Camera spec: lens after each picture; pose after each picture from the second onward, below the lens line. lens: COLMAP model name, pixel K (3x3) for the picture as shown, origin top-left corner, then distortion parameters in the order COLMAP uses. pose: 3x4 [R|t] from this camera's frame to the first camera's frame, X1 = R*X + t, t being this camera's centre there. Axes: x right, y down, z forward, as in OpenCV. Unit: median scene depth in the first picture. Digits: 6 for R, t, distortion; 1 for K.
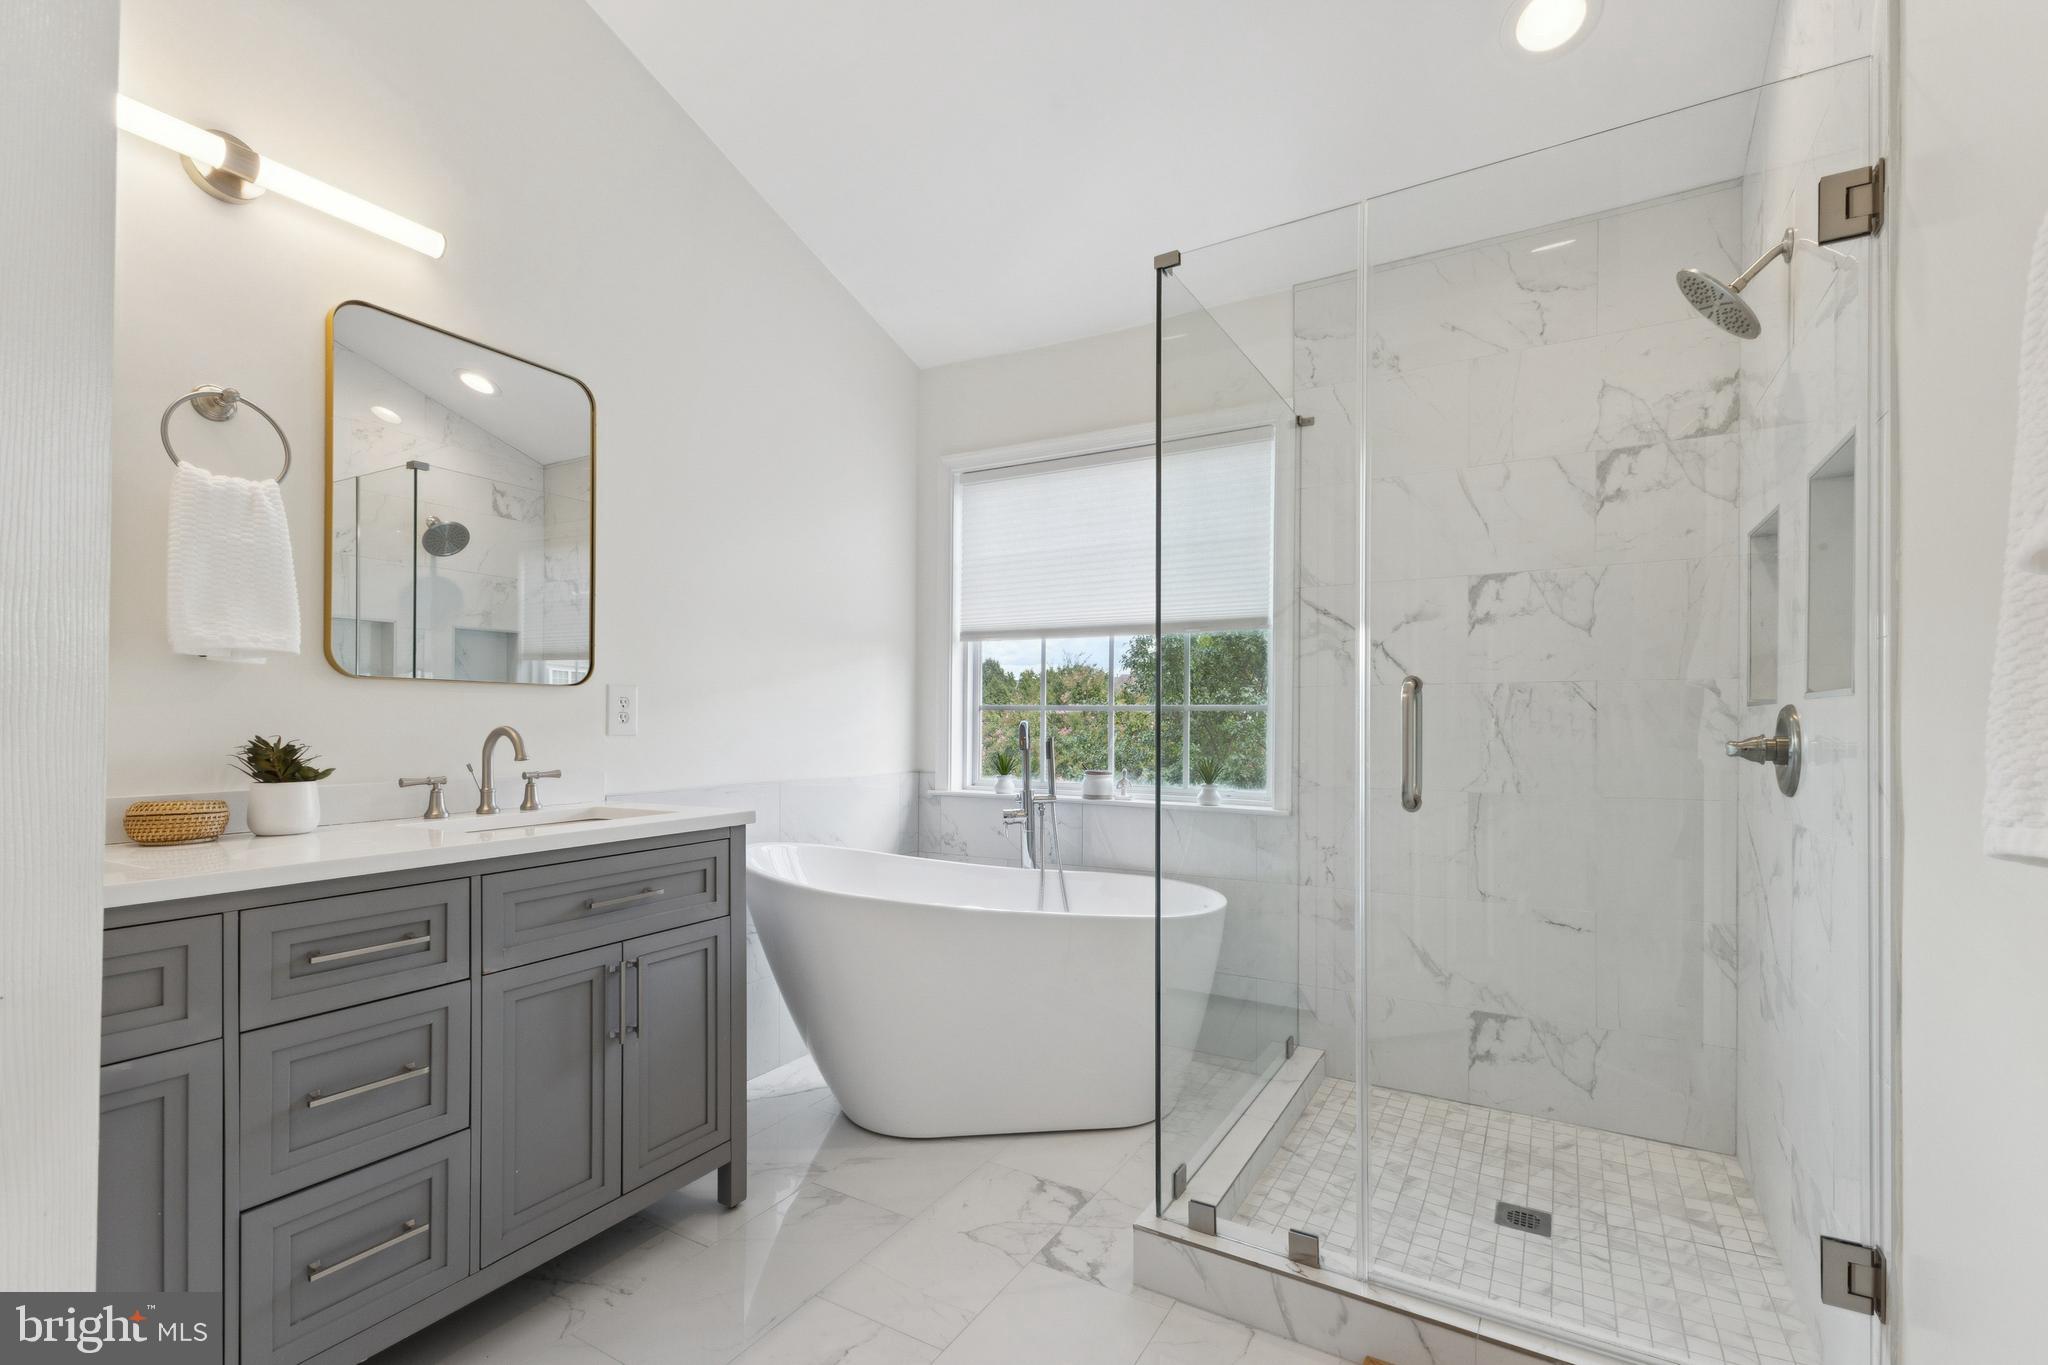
lens RADIAL K [[906.1, 0, 1018.8], [0, 906.1, 728.5], [0, 0, 1]] dist [0.016283, -0.002069]
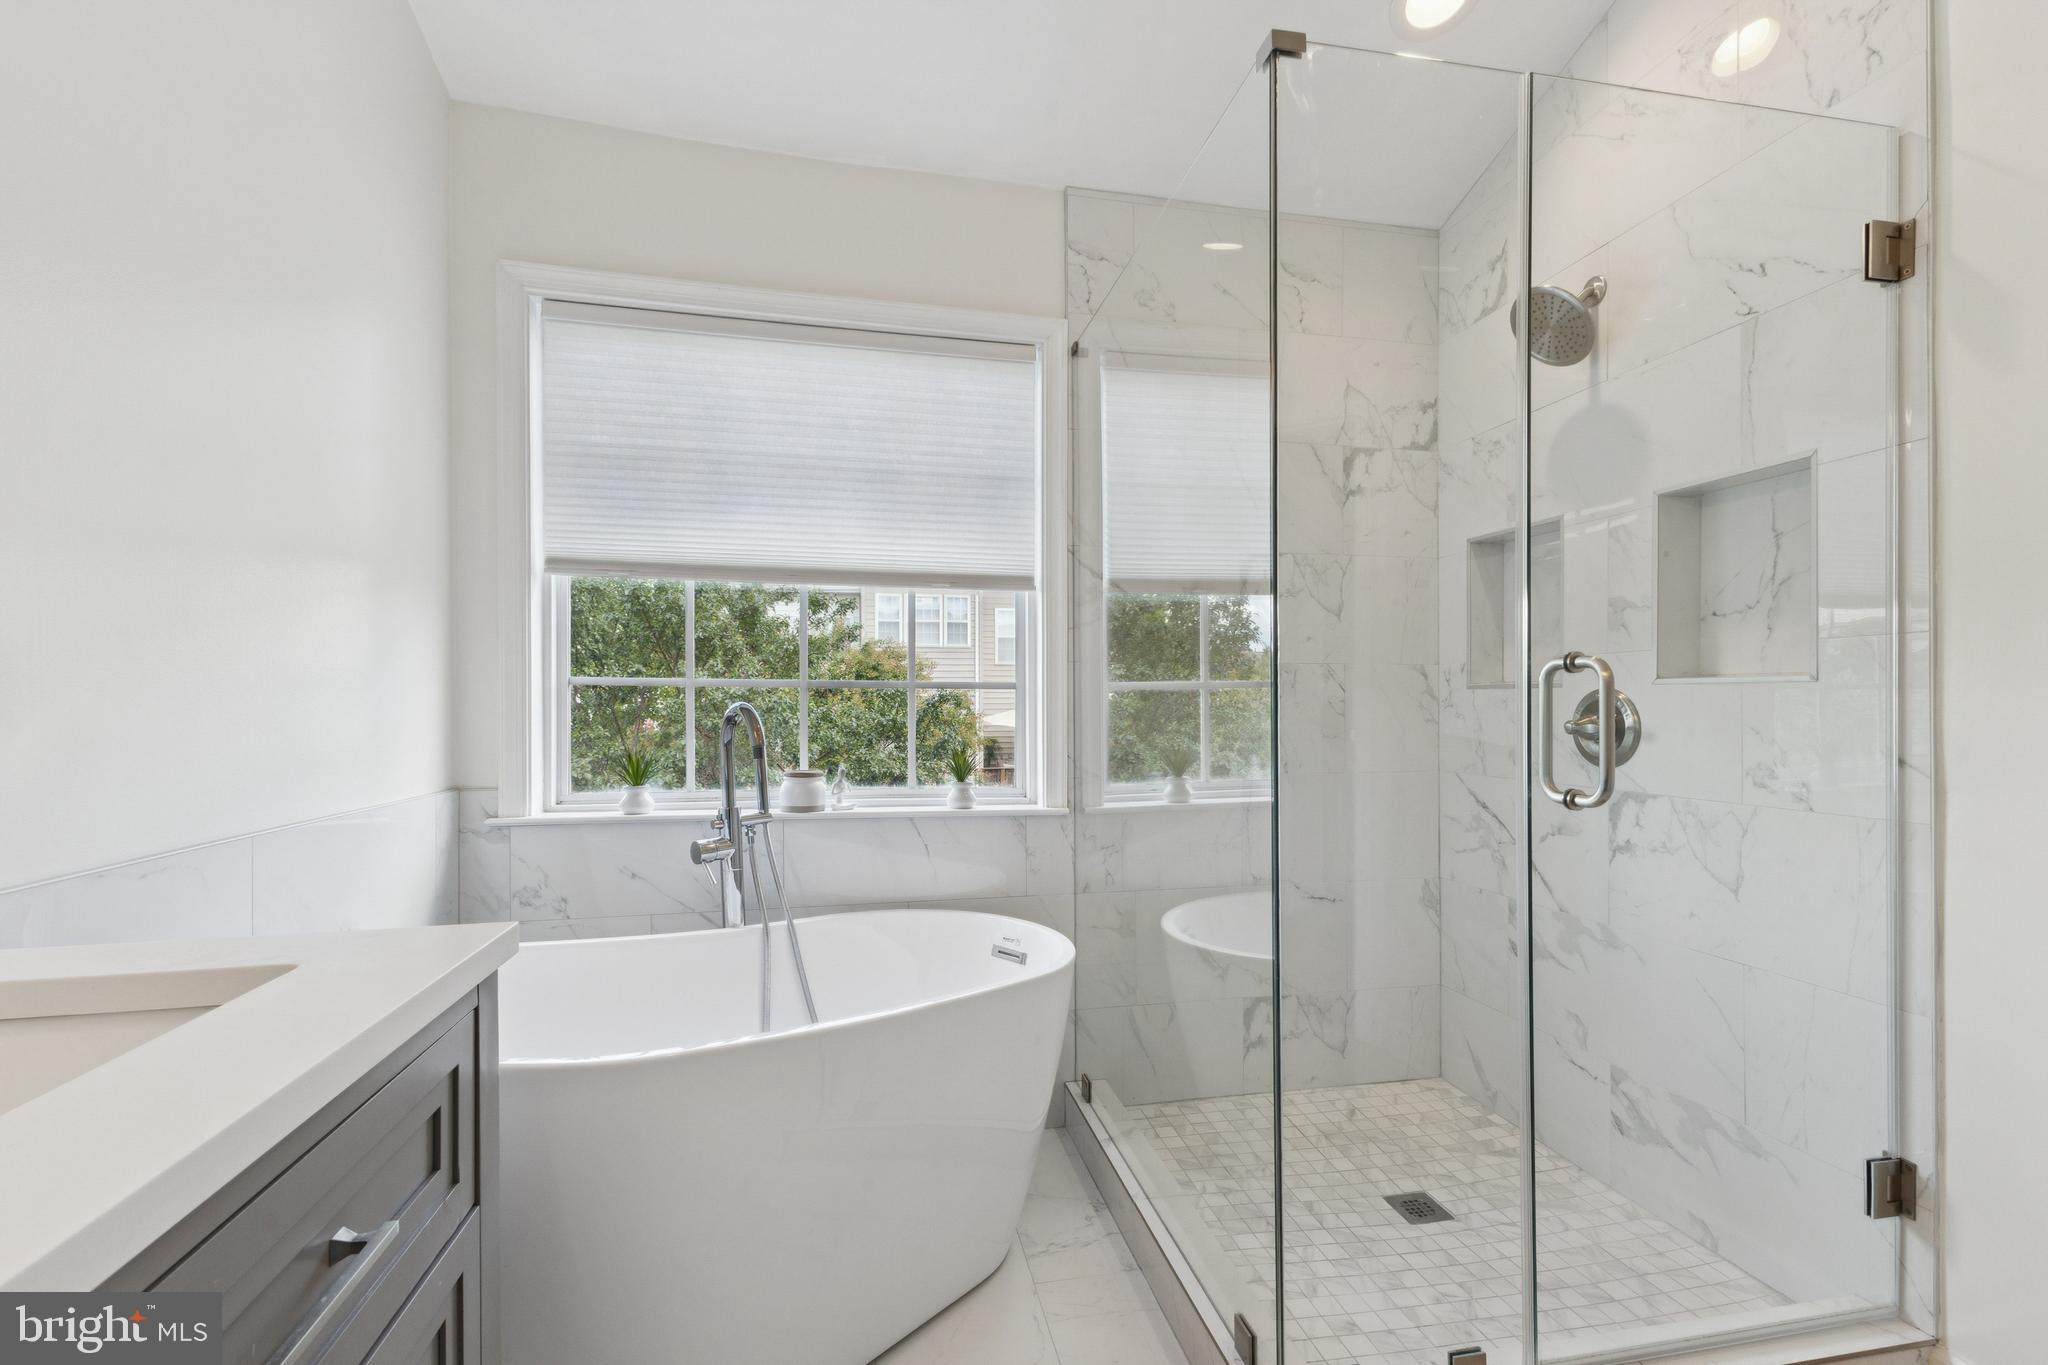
lens RADIAL K [[906.1, 0, 1035.2], [0, 906.1, 710.4], [0, 0, 1]] dist [0.016283, -0.002069]
pose [[0.738871, -0.009371, 0.673781, -0.316557], [0.005400, 0.999954, 0.007986, -0.007657], [-0.673825, -0.002263, 0.738888, 0.426010]]
